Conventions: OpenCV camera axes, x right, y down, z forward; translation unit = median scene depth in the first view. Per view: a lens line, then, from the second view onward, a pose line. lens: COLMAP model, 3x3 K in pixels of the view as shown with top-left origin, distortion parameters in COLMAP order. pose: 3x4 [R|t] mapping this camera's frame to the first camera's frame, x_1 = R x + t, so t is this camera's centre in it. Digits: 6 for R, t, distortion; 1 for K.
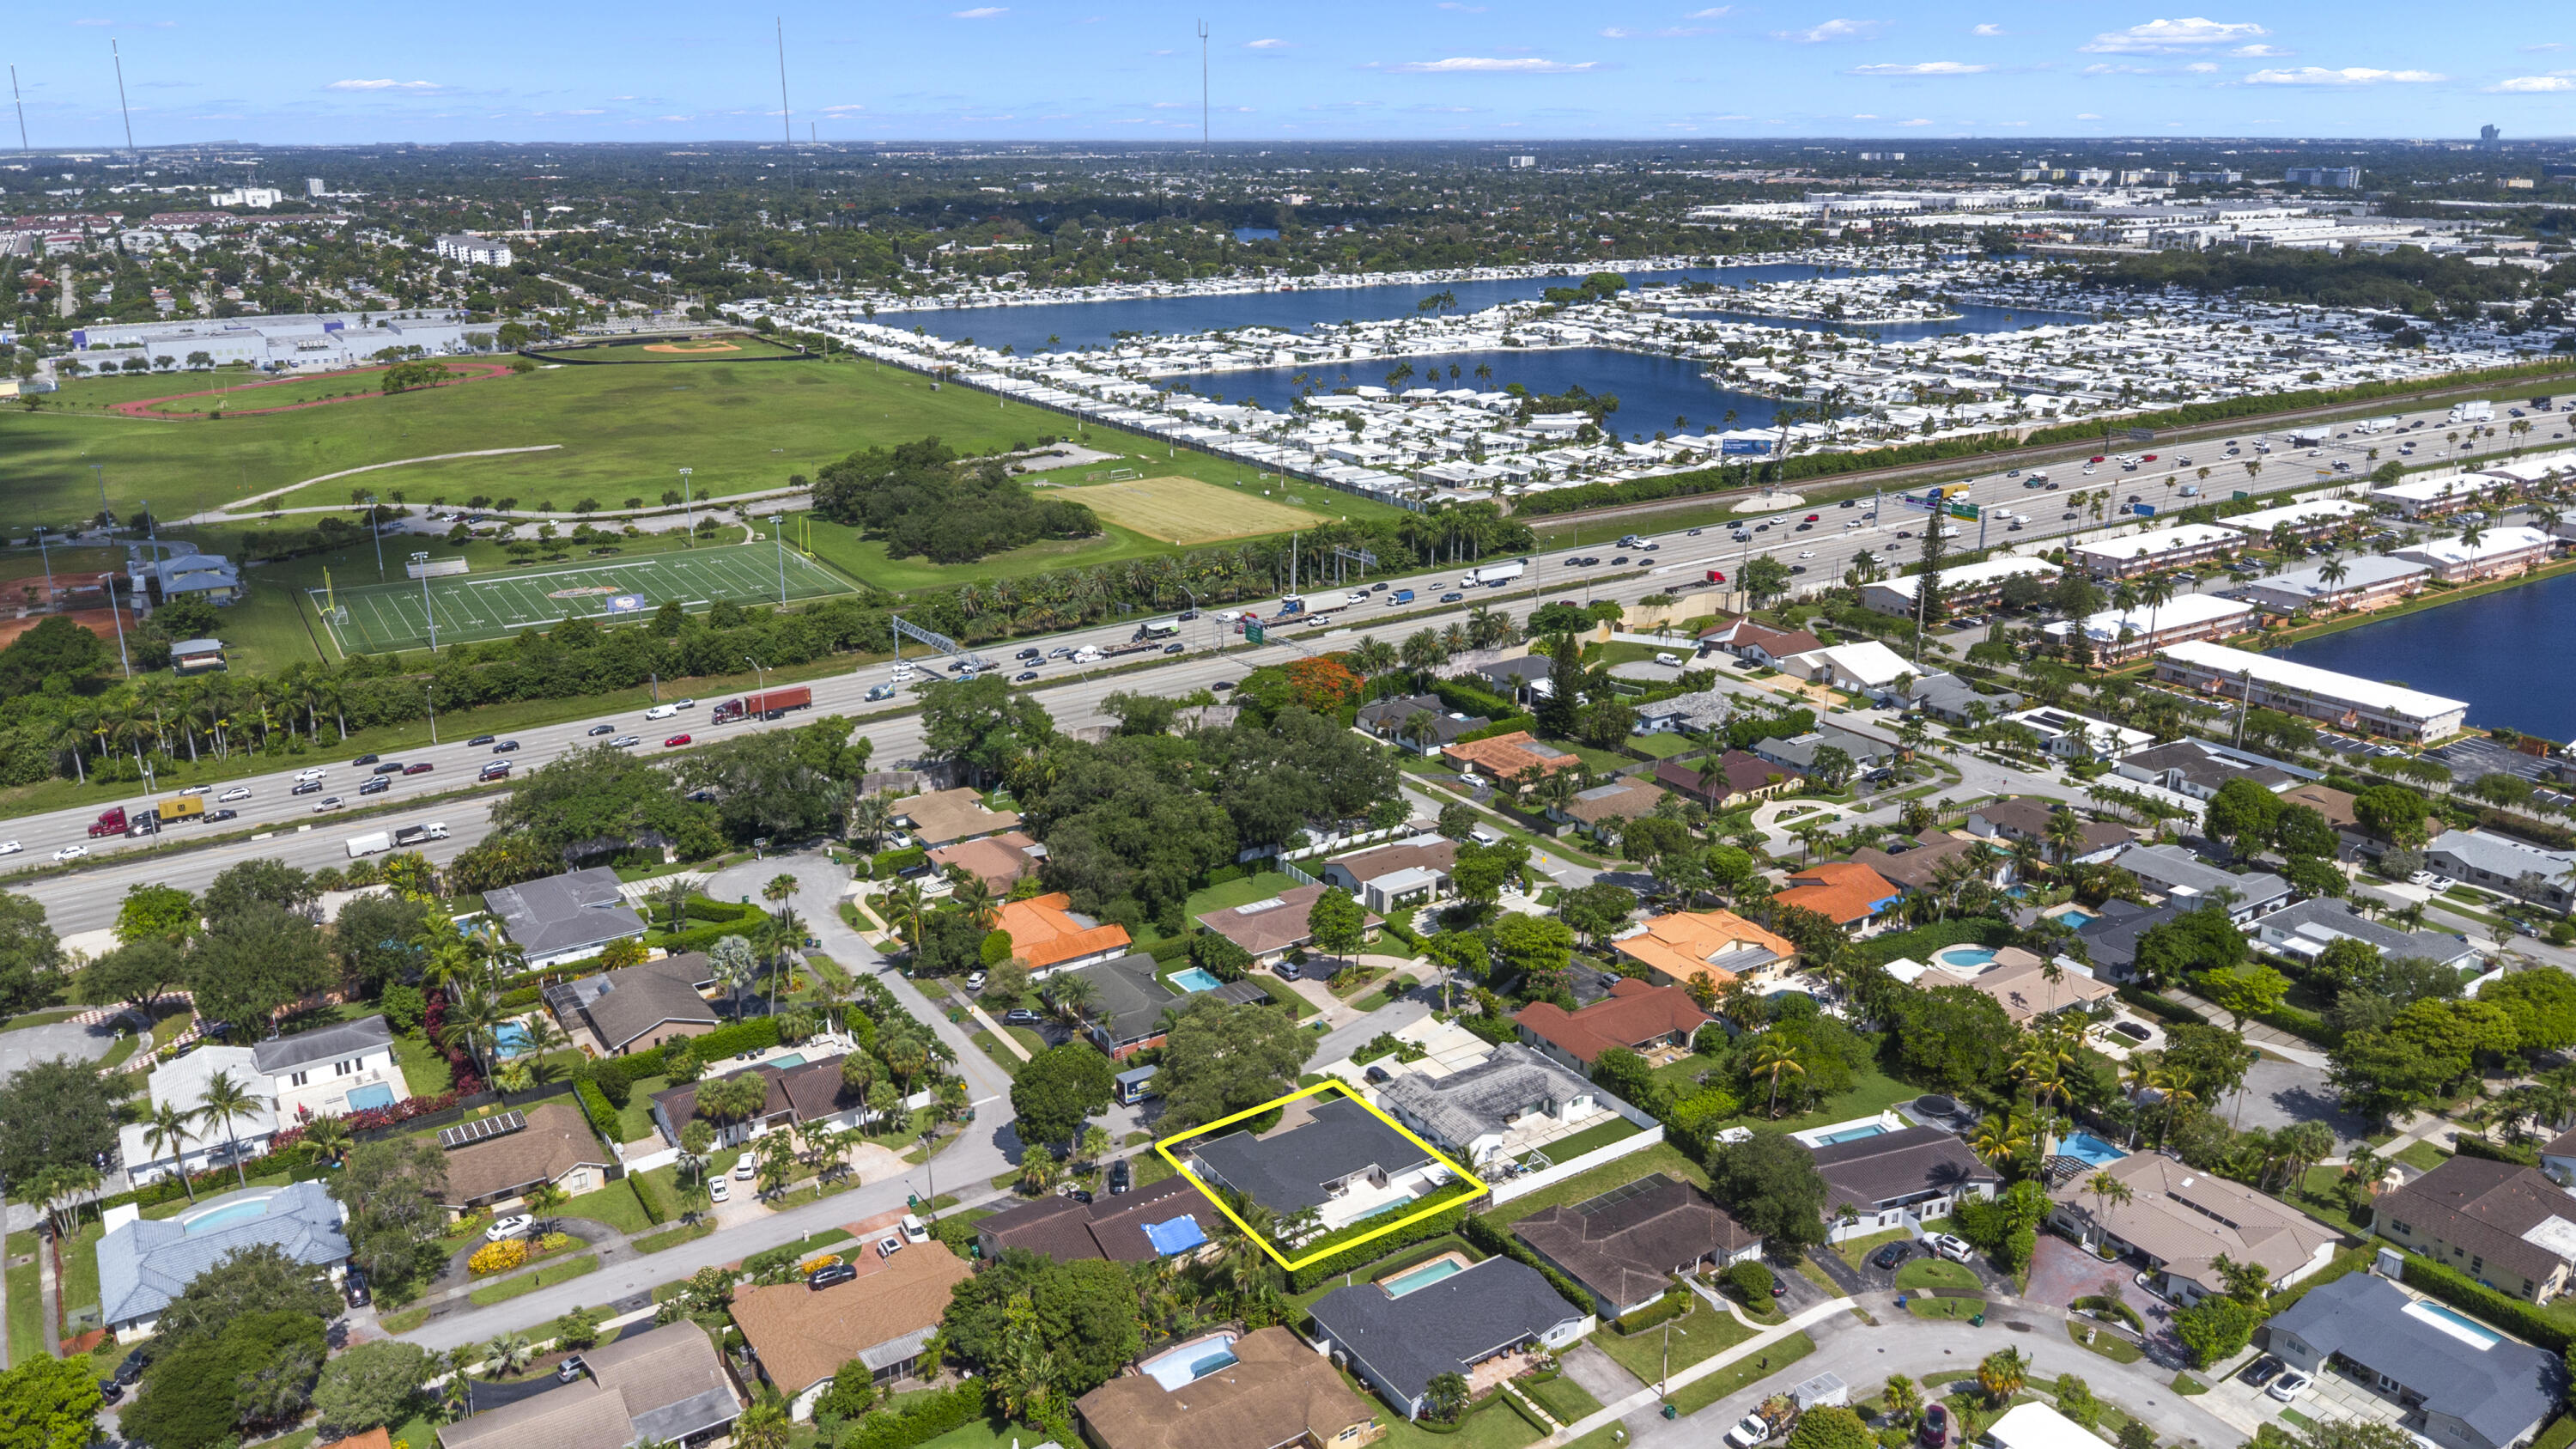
lens RADIAL K [[1855.6, 0, 1288.0], [0, 1855.6, 724.5], [0, 0, 1]] dist [0.006586, 0.000900]
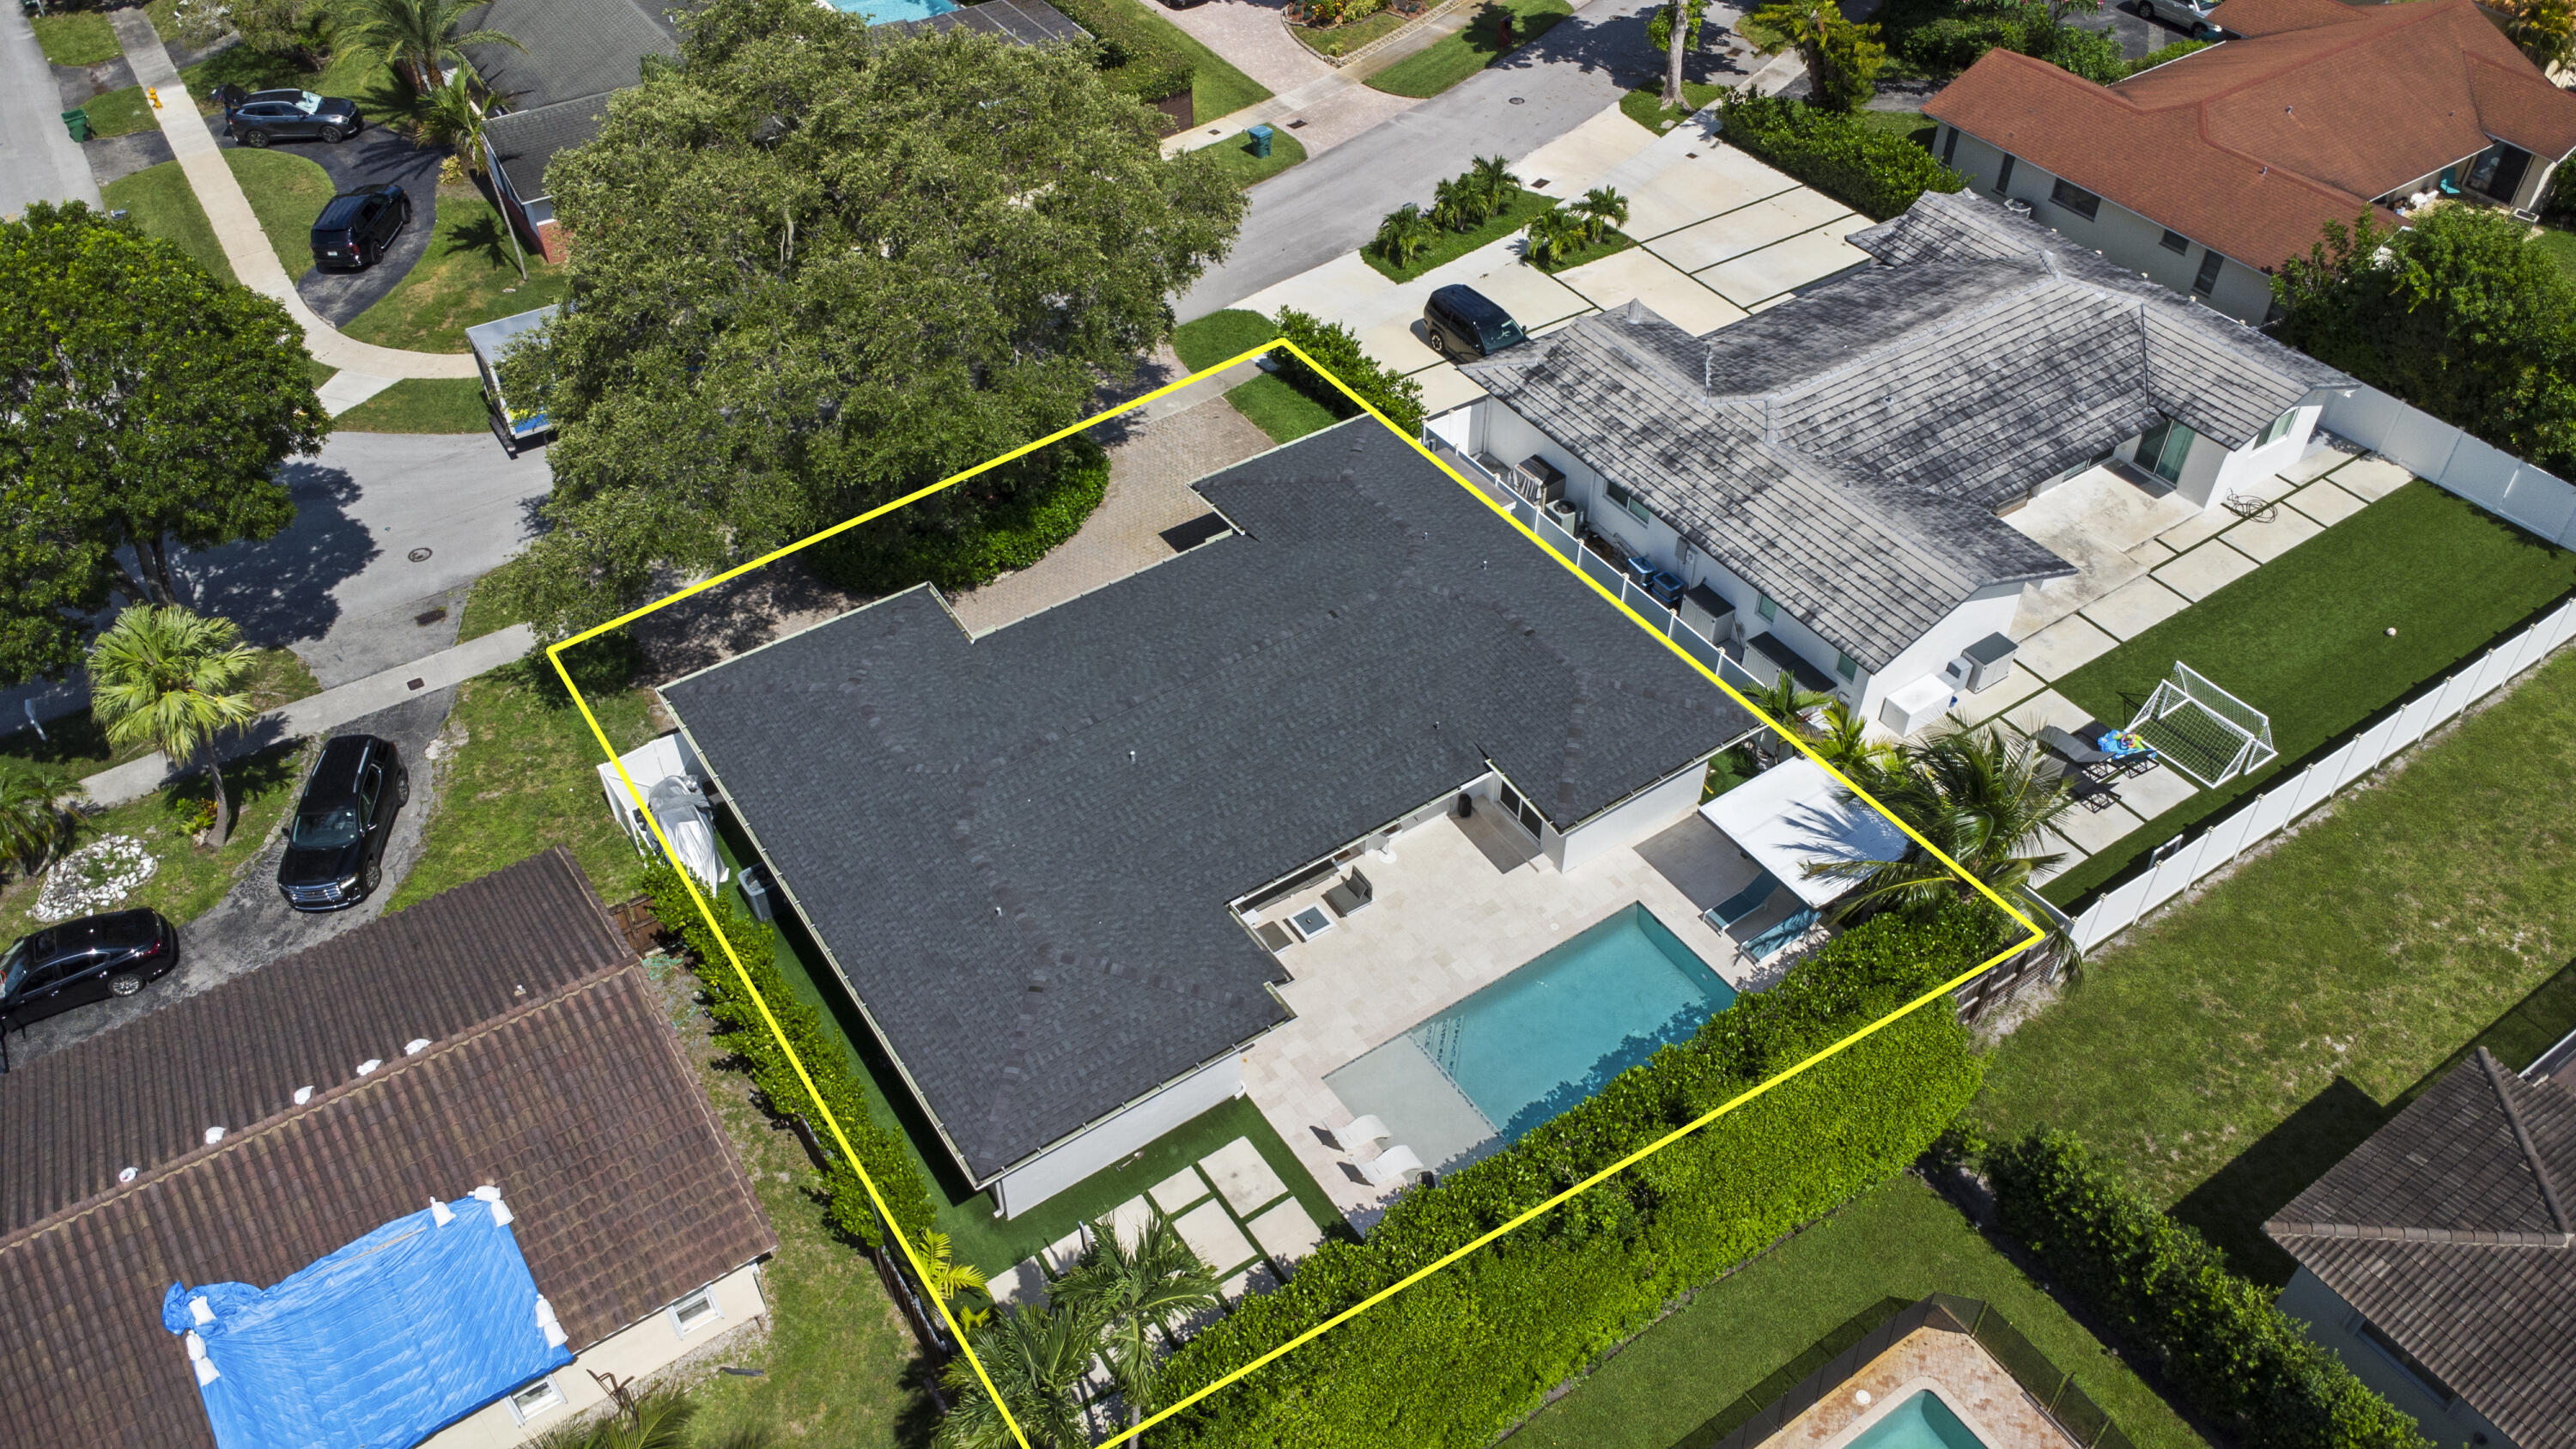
lens RADIAL K [[1855.6, 0, 1288.0], [0, 1855.6, 724.5], [0, 0, 1]] dist [0.006586, 0.000900]
pose [[0.999956, -0.006766, 0.006529, 0.019184], [0.003313, 0.903362, 0.428866, 0.122979], [-0.008800, -0.428826, 0.903344, 0.712658]]
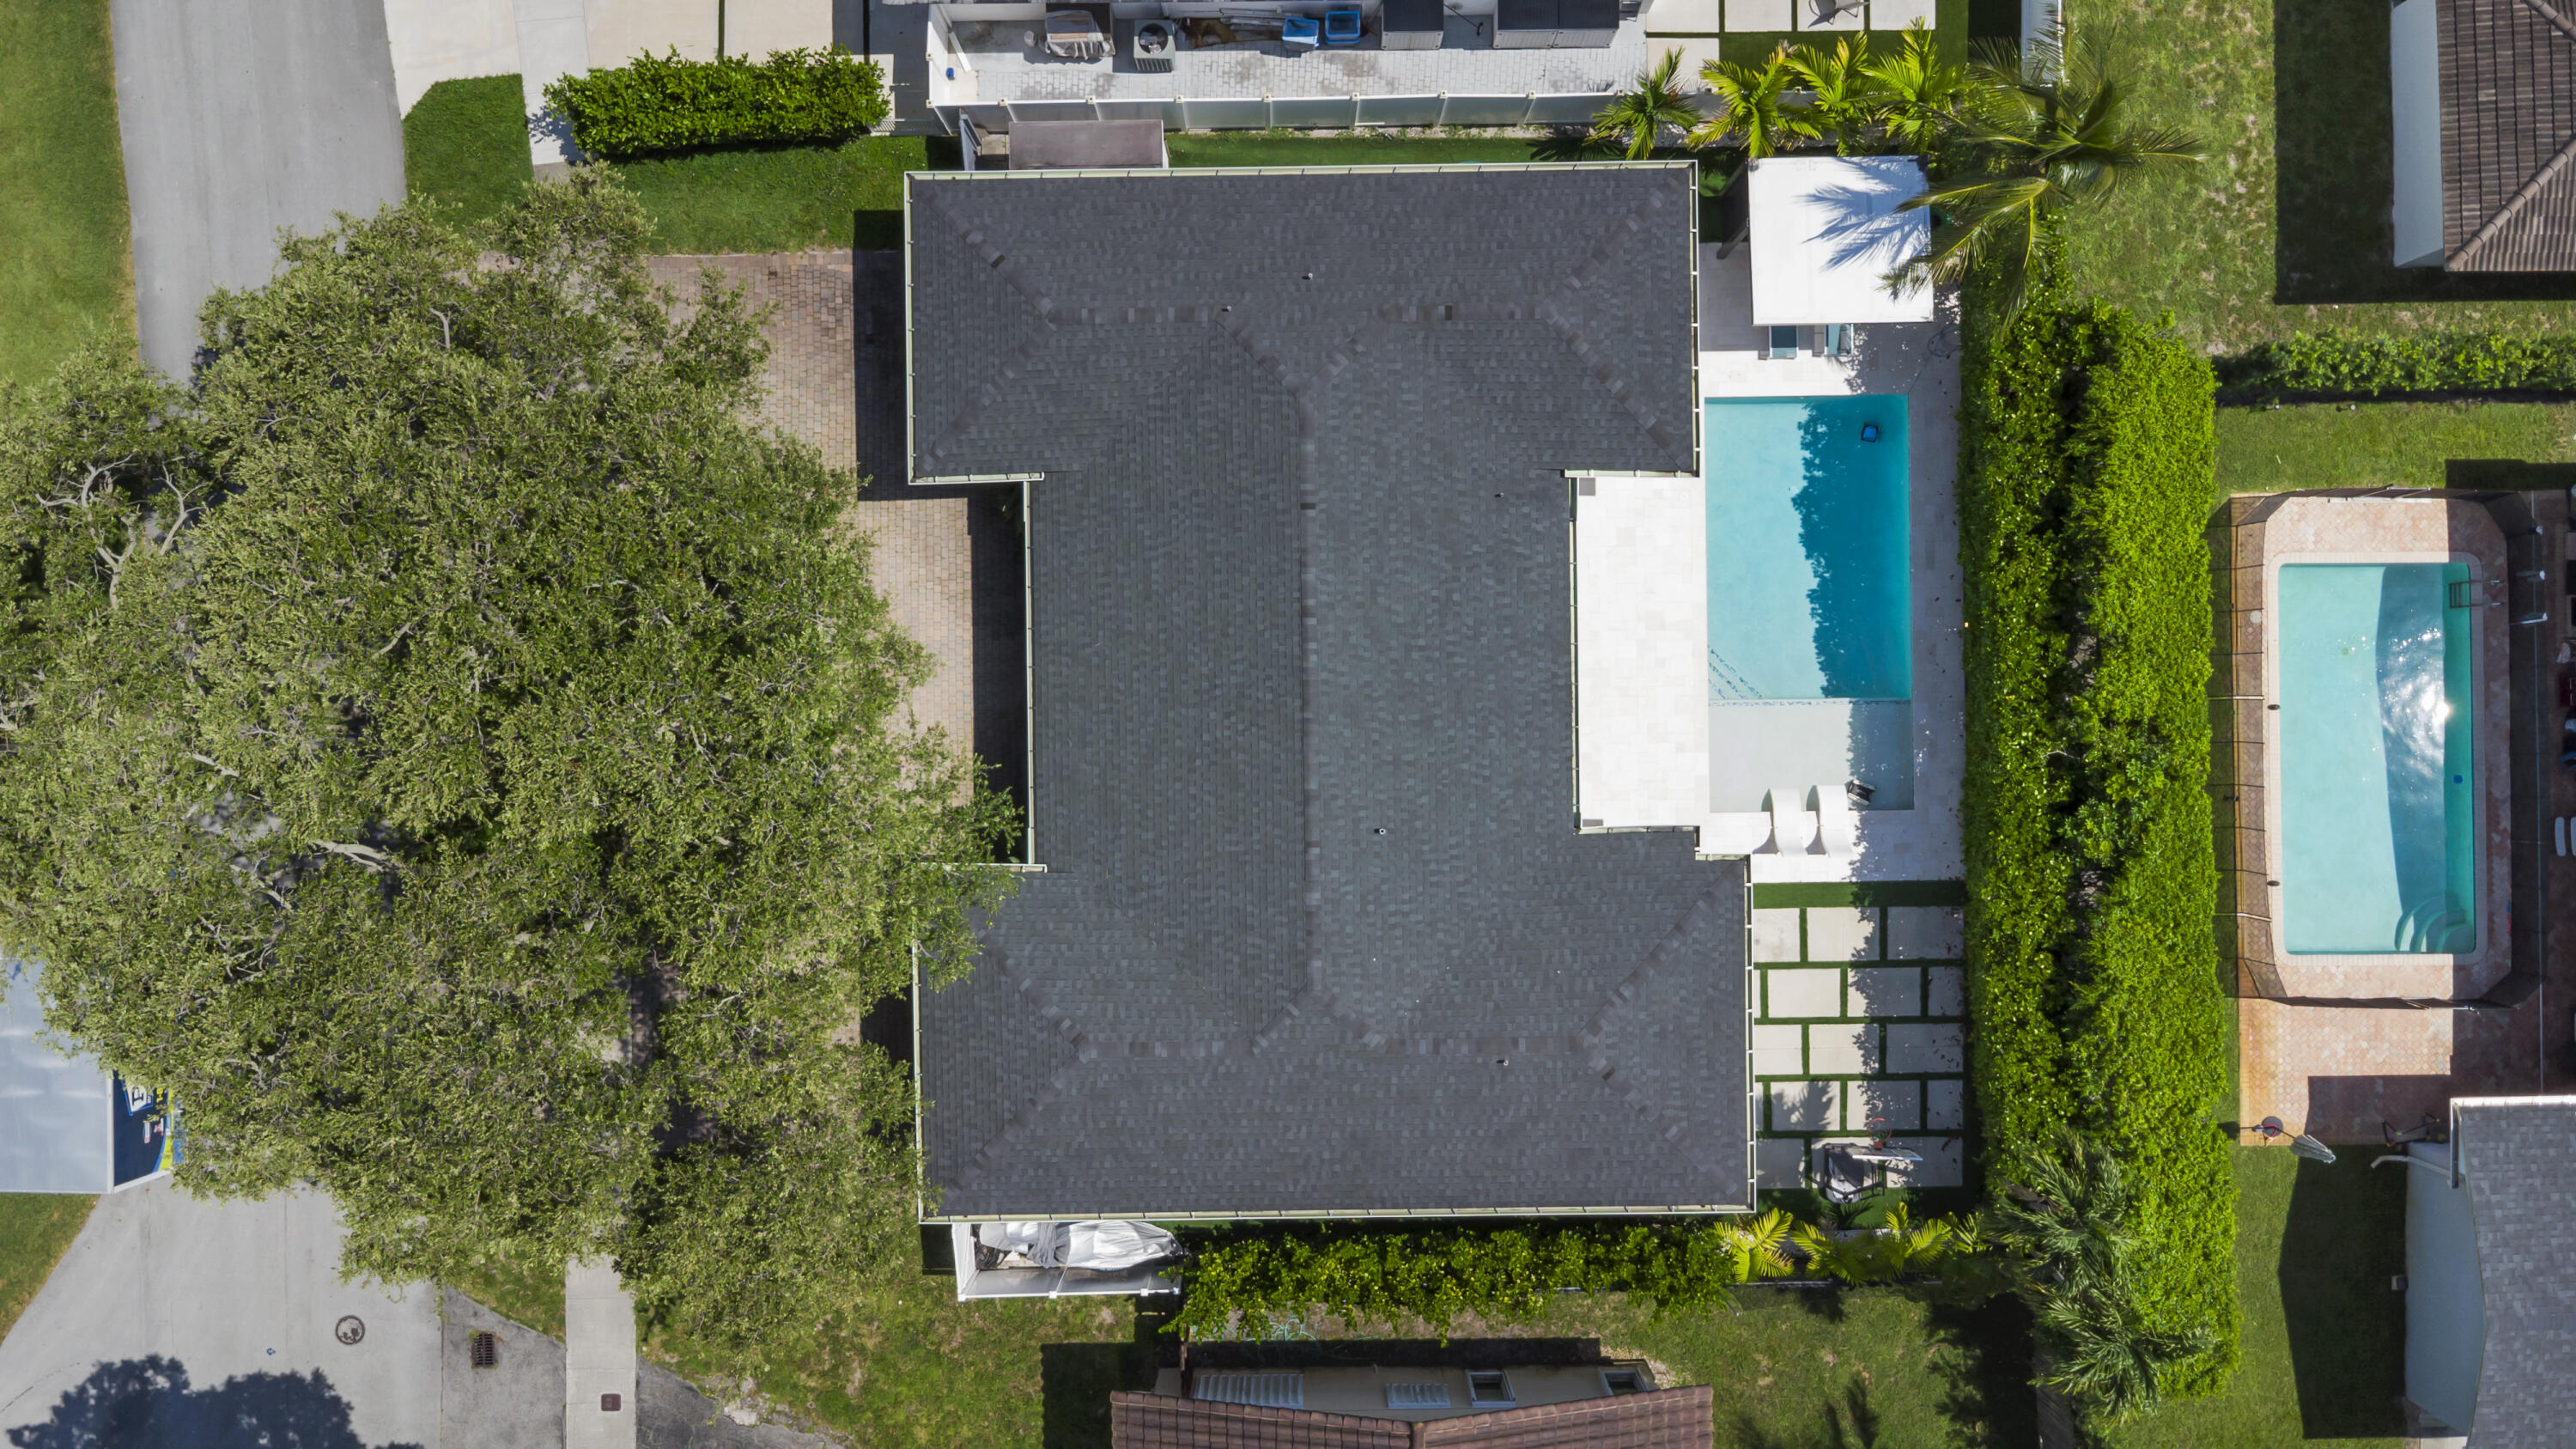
lens RADIAL K [[1791.5, 0, 1240.7], [0, 1791.5, 728.0], [0, 0, 1]] dist [-0.004374, -0.001704]
pose [[0.535456, -0.844559, -0.002775, 0.006099], [0.267191, 0.166282, 0.949189, 0.050529], [-0.801184, -0.508990, 0.314695, 0.846817]]
